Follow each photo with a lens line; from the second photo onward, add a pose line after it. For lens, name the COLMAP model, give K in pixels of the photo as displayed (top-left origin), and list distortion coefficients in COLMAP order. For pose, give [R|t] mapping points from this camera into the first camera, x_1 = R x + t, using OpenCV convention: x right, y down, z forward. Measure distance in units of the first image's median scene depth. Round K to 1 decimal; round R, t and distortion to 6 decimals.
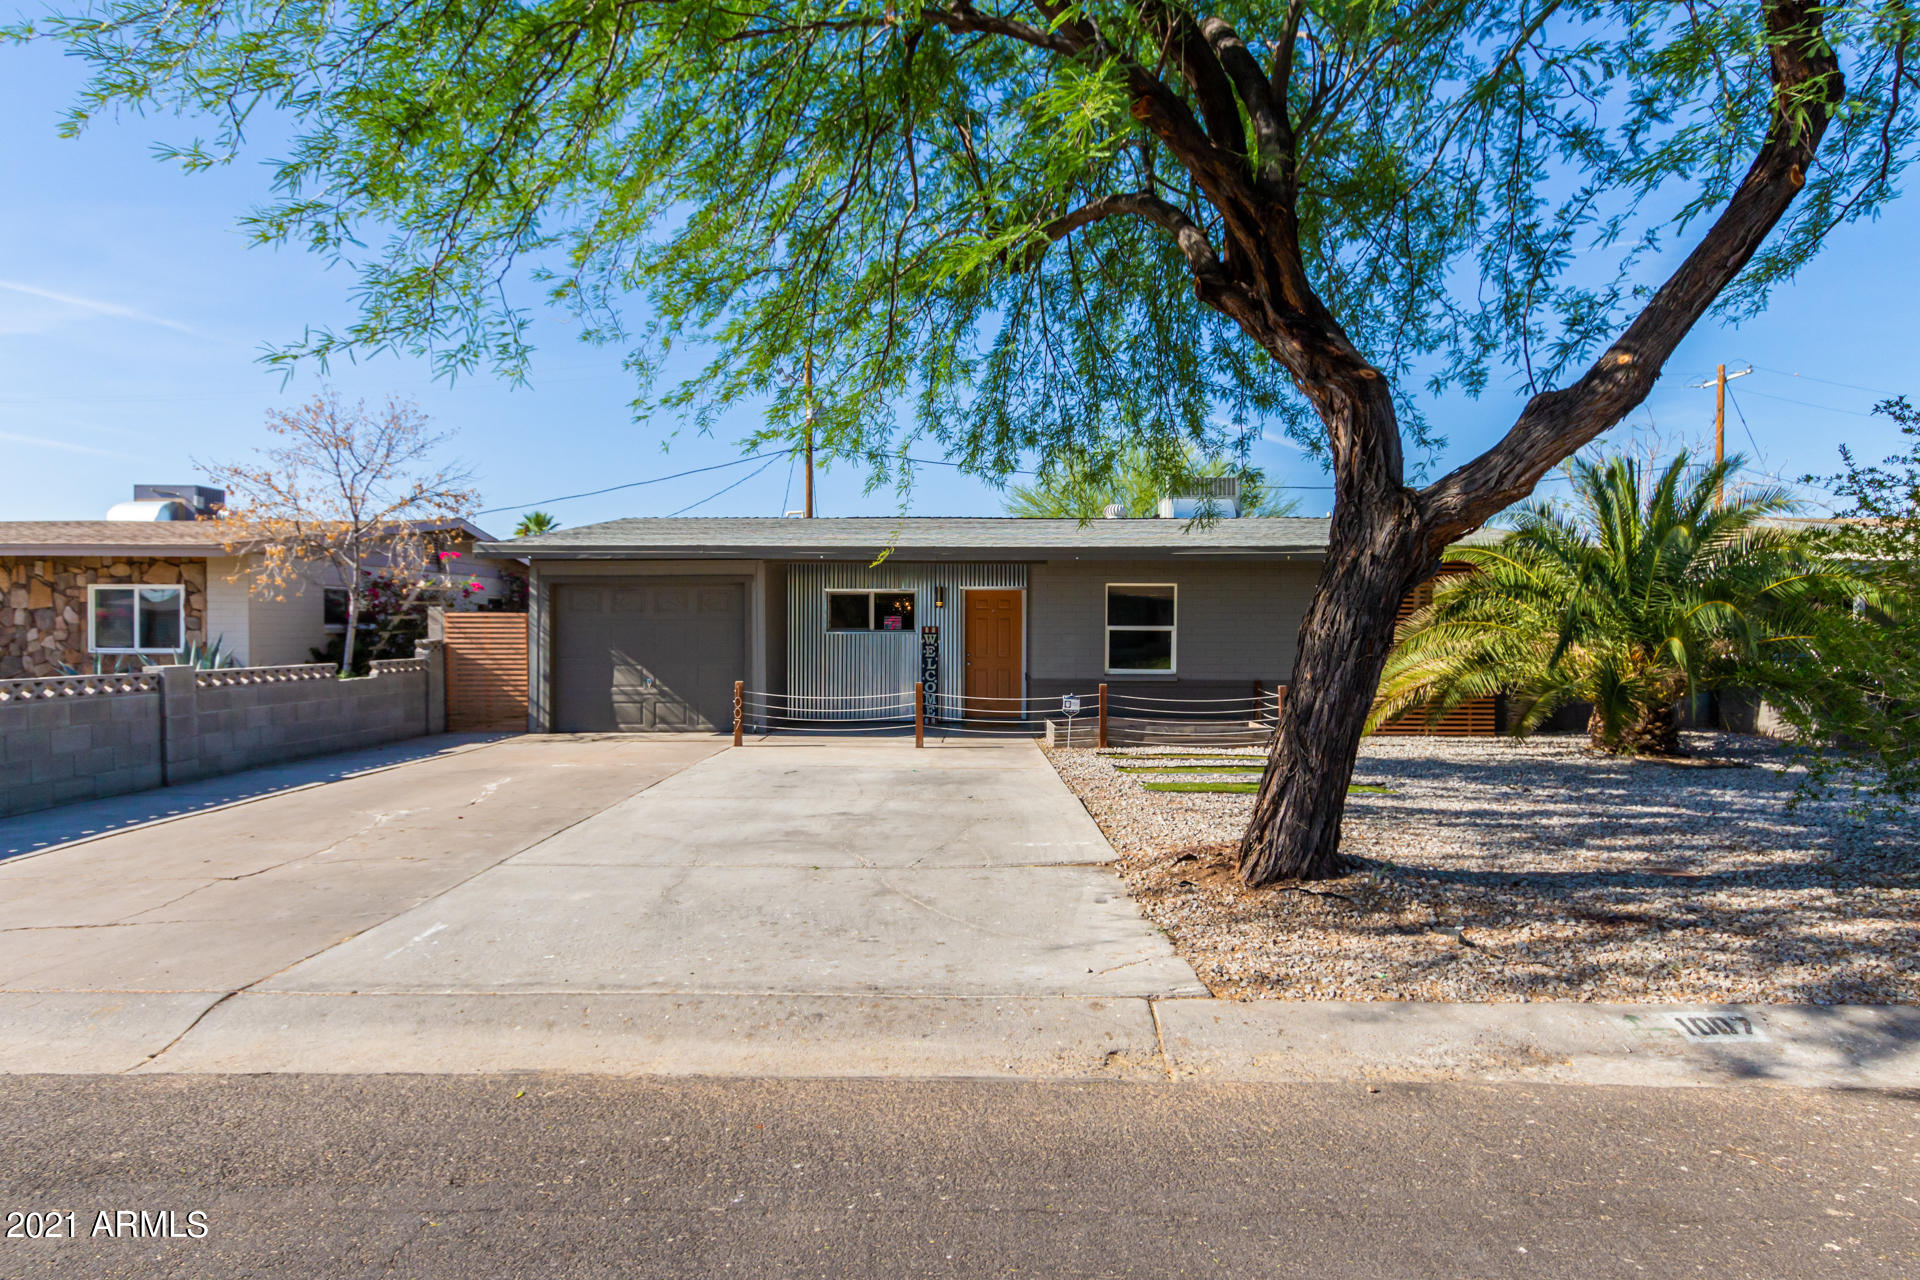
lens RADIAL K [[1053.3, 0, 959.5], [0, 1053.3, 691.9], [0, 0, 1]] dist [-0.001982, -0.000287]
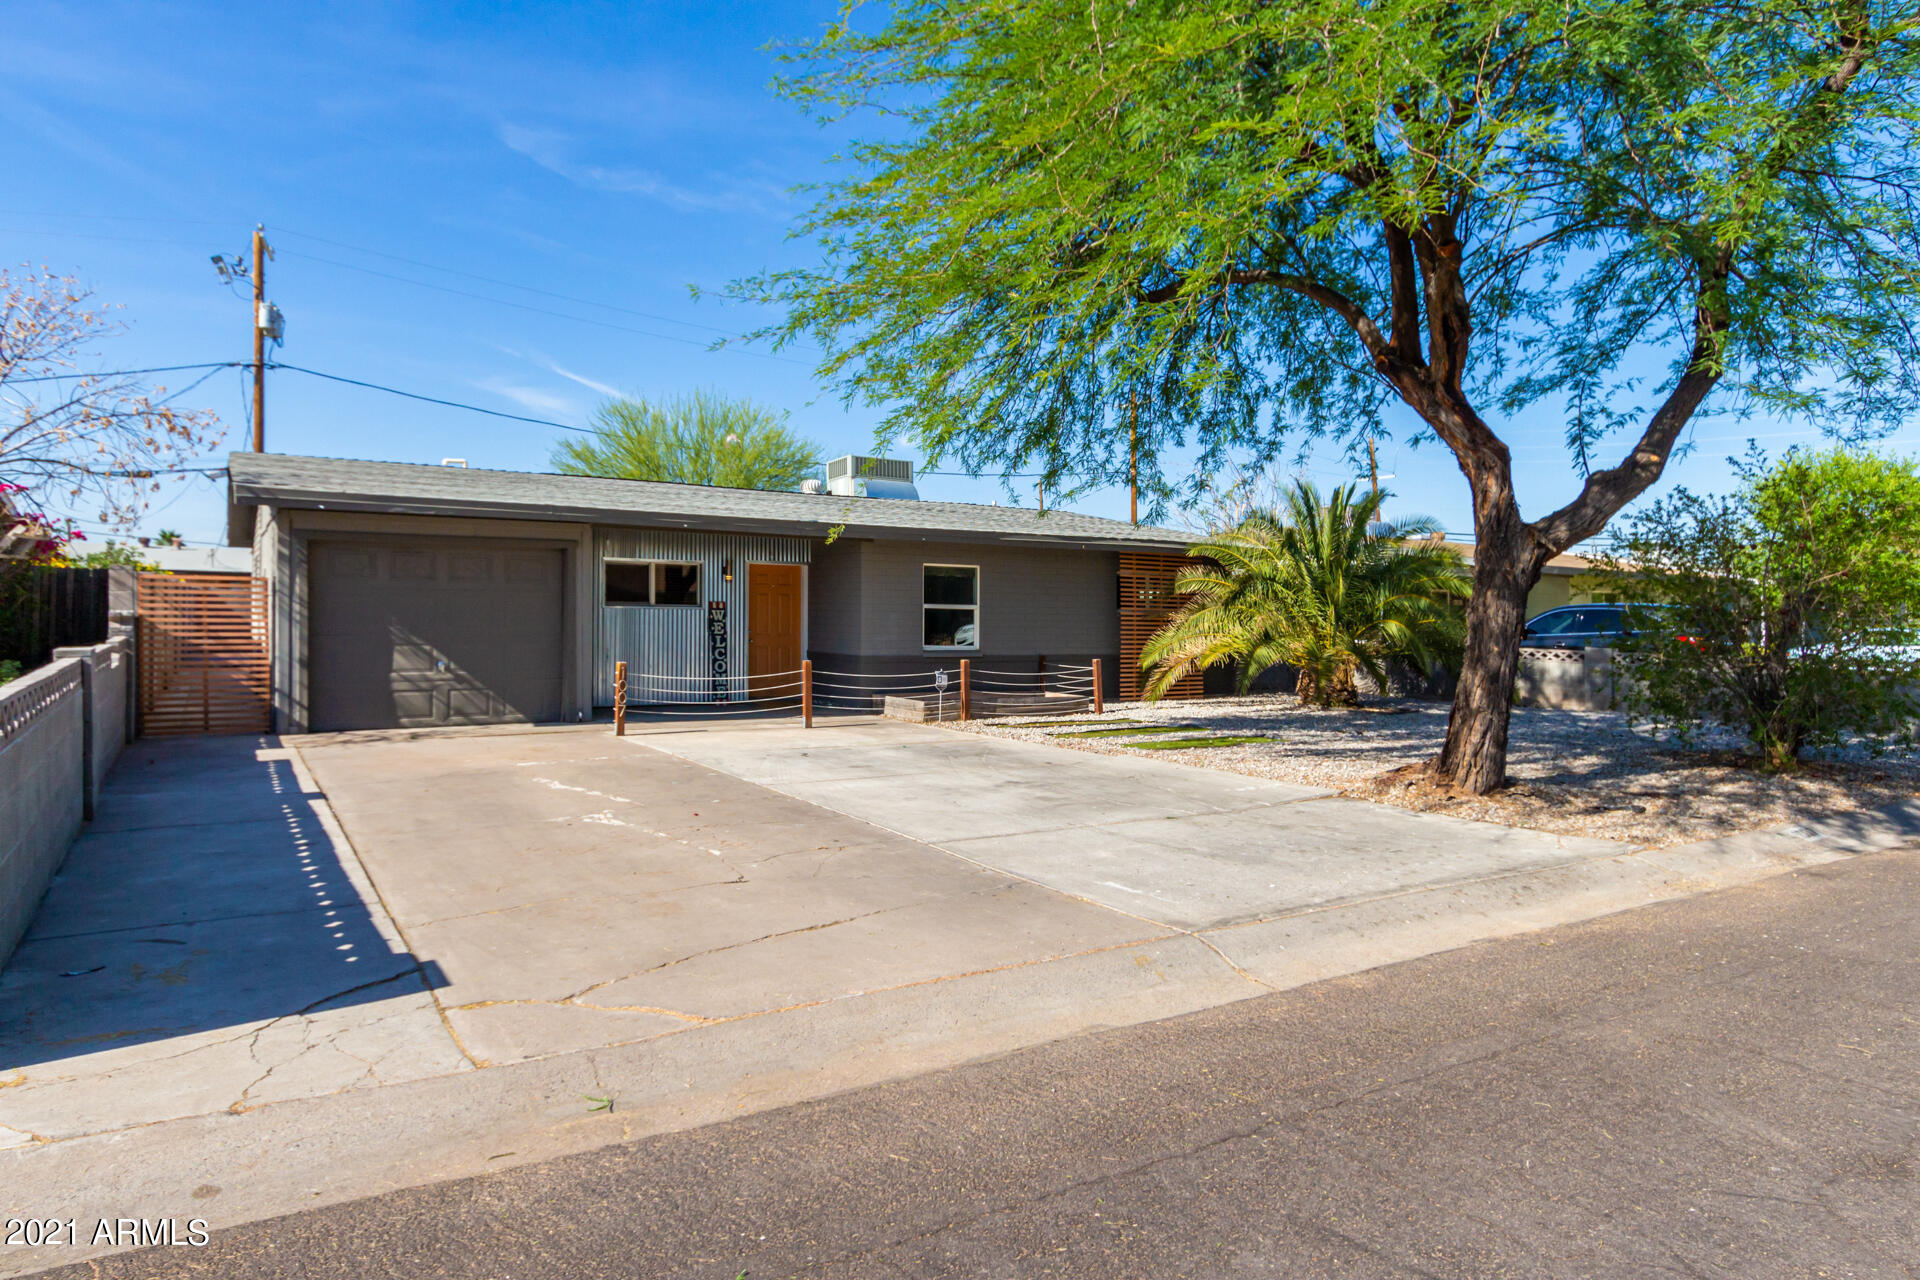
lens RADIAL K [[1153.8, 0, 960.5], [0, 1153.8, 636.1], [0, 0, 1]] dist [0.002224, 0.000121]
pose [[0.833643, -0.001612, 0.552301, -0.458898], [0.018025, 0.999542, -0.024289, -0.003104], [-0.552009, 0.030204, 0.833291, 0.030643]]
